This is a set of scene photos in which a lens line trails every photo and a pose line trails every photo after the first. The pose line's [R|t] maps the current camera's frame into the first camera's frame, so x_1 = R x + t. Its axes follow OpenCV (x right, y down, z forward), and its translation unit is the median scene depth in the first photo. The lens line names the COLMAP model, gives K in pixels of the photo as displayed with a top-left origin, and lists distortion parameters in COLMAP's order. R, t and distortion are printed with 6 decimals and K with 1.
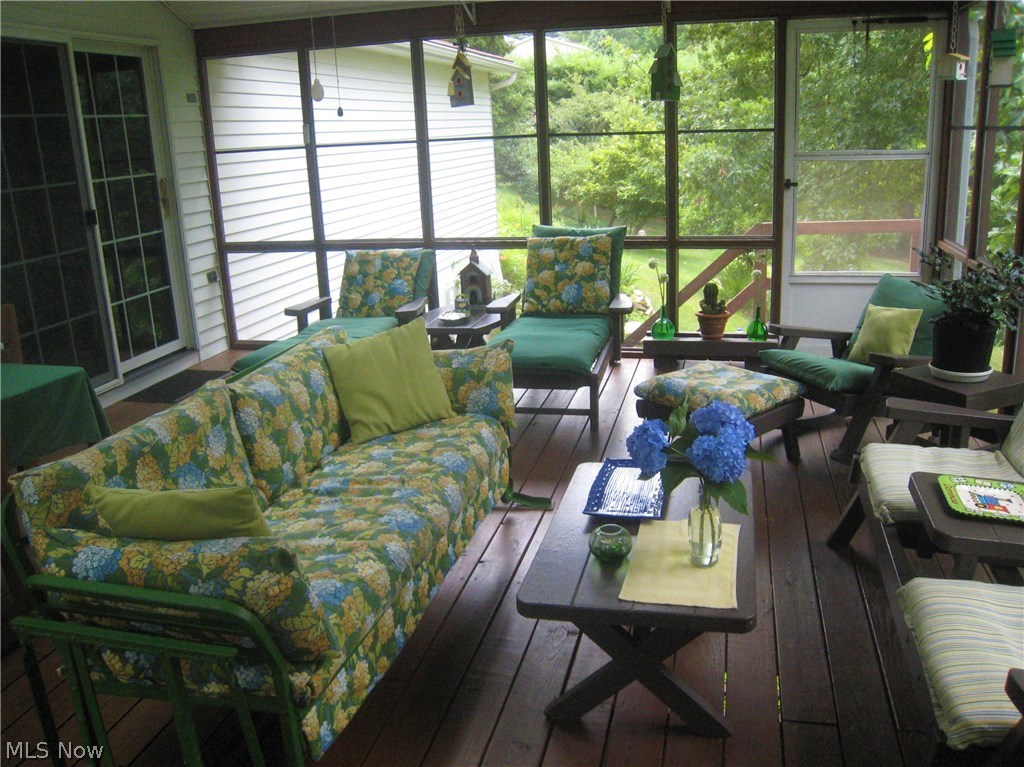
lens RADIAL K [[852.2, 0, 509.8], [0, 852.2, 380.5], [0, 0, 1]] dist [-0.158020, 0.100480]
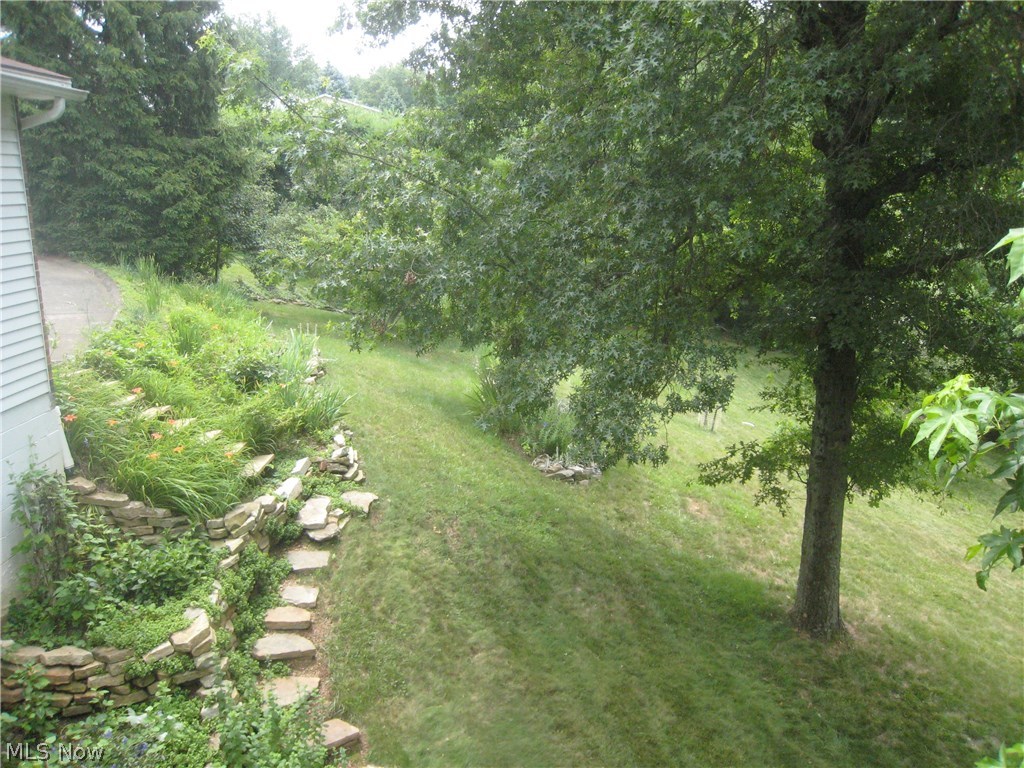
lens RADIAL K [[852.2, 0, 514.9], [0, 852.2, 388.1], [0, 0, 1]] dist [-0.158020, 0.100480]
pose [[0.971123, -0.021871, 0.237574, 0.186866], [0.037078, 0.997526, -0.059733, -0.144309], [-0.235679, 0.066817, 0.969531, 0.464536]]
